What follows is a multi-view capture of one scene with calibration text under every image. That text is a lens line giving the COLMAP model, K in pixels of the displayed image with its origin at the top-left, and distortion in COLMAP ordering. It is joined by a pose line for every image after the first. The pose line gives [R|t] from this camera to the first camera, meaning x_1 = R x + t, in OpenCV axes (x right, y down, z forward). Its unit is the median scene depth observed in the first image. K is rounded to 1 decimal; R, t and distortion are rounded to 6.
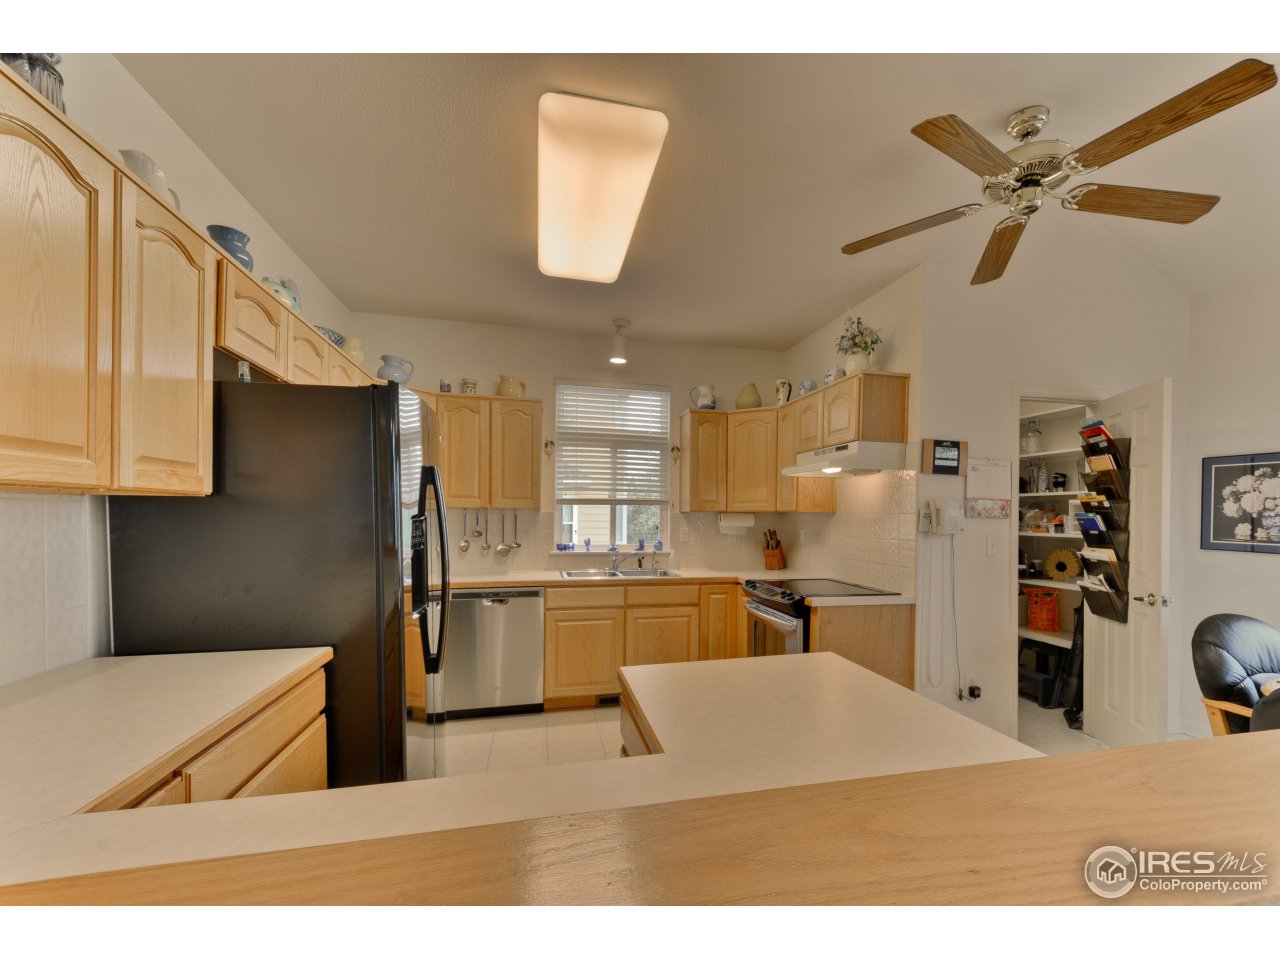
lens RADIAL K [[552.6, 0, 681.3], [0, 552.6, 517.3], [0, 0, 1]] dist [0.004065, -0.002835]
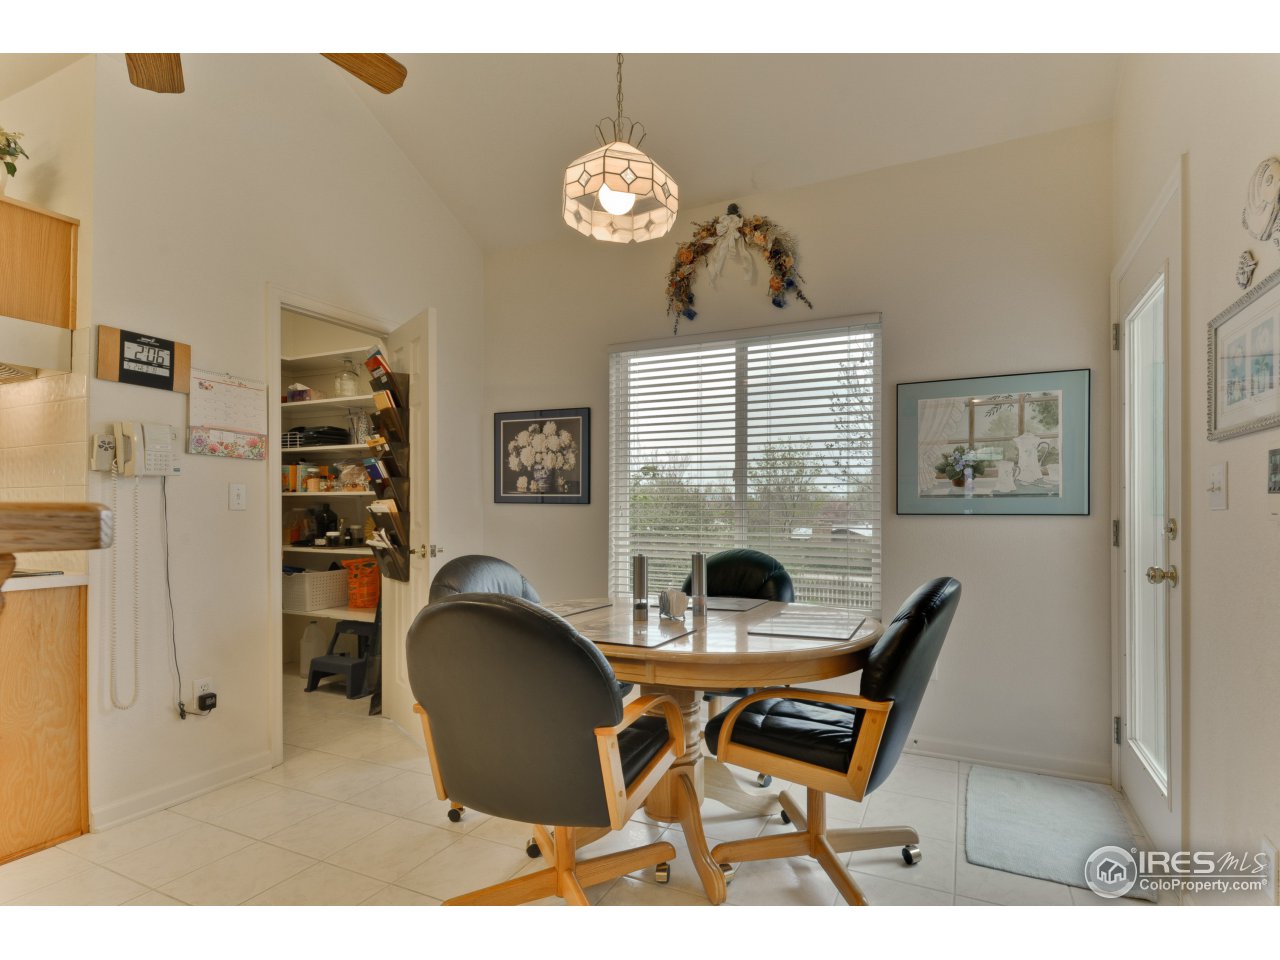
lens RADIAL K [[635.6, 0, 672.8], [0, 635.6, 504.1], [0, 0, 1]] dist [-0.000790, -0.000966]
pose [[0.619540, -0.009188, 0.784912, 0.252055], [0.010305, 0.999941, 0.003572, 0.063589], [-0.784898, 0.005875, 0.619598, 0.028509]]
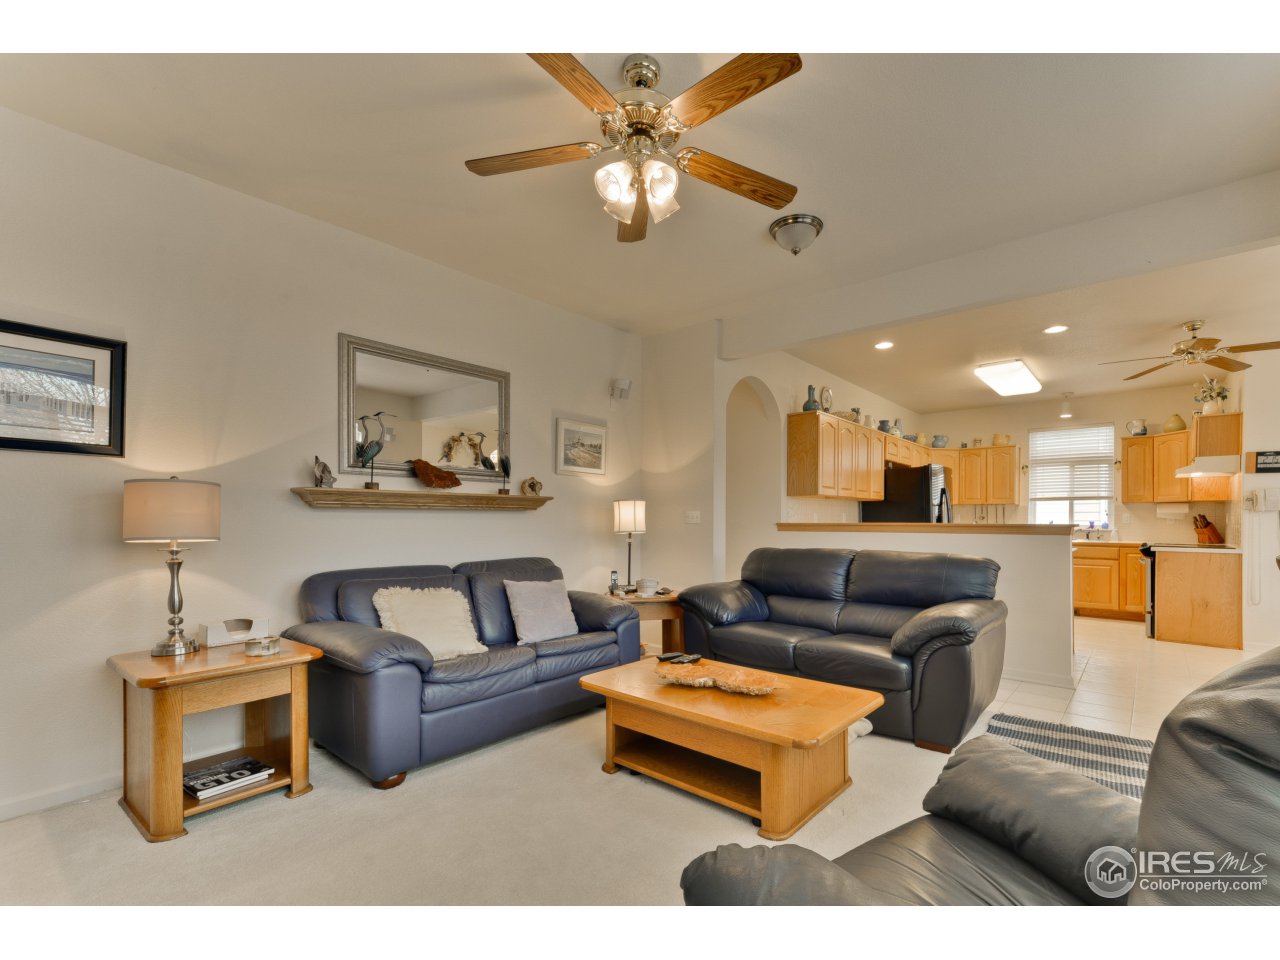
lens RADIAL K [[552.6, 0, 692.2], [0, 552.6, 516.5], [0, 0, 1]] dist [0.004065, -0.002835]
pose [[0.584171, -0.010365, -0.811564, 0.742232], [-0.000044, 0.999918, -0.012802, 0.062071], [0.811630, 0.007514, 0.584123, -1.162494]]
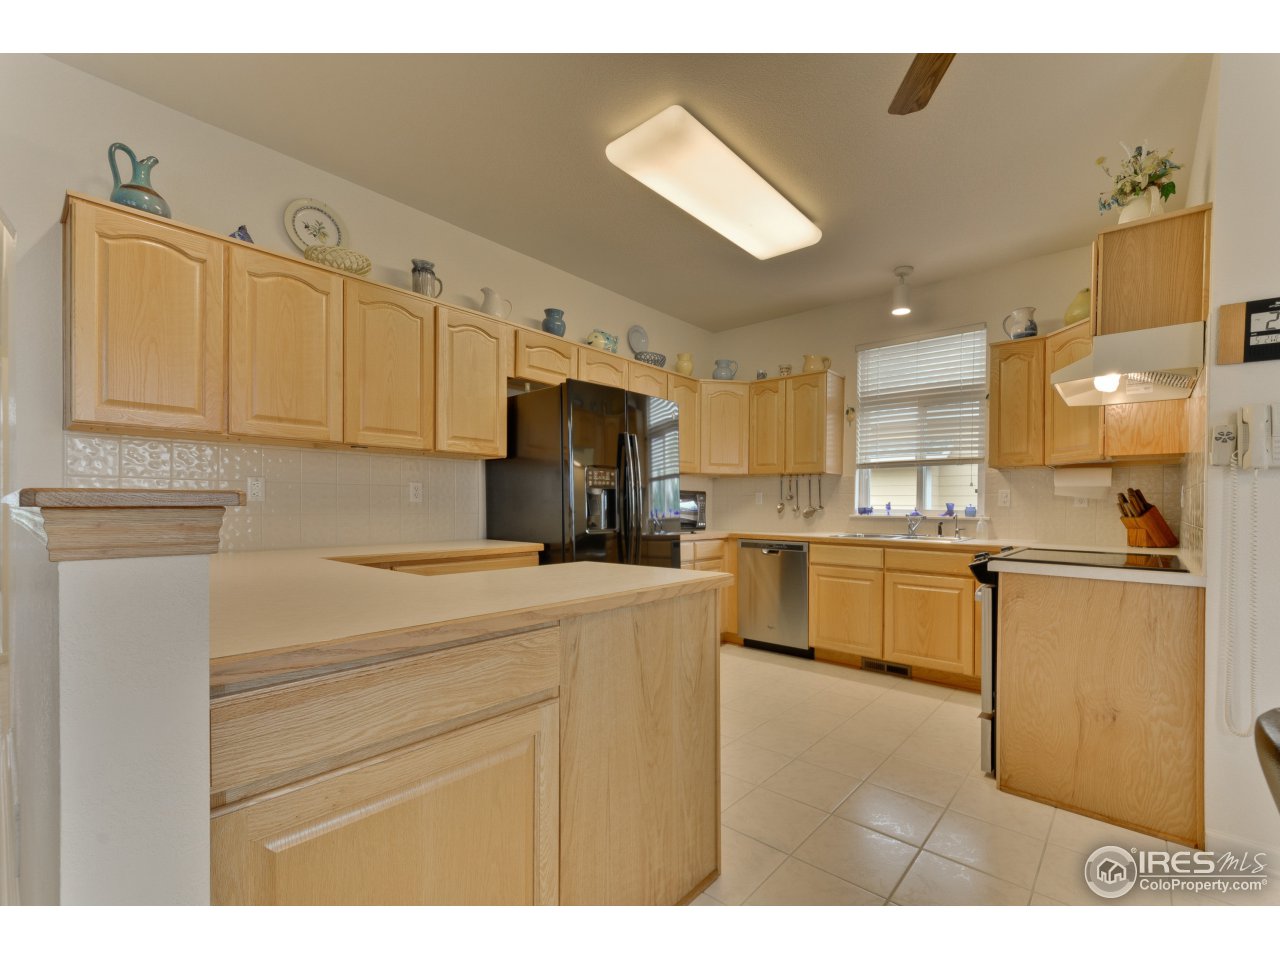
lens RADIAL K [[552.6, 0, 691.9], [0, 552.6, 506.0], [0, 0, 1]] dist [0.004065, -0.002835]
pose [[0.597568, -0.002743, -0.801814, 0.530326], [-0.004829, 0.999964, -0.007020, 0.070181], [0.801804, 0.008066, 0.597533, 0.191443]]
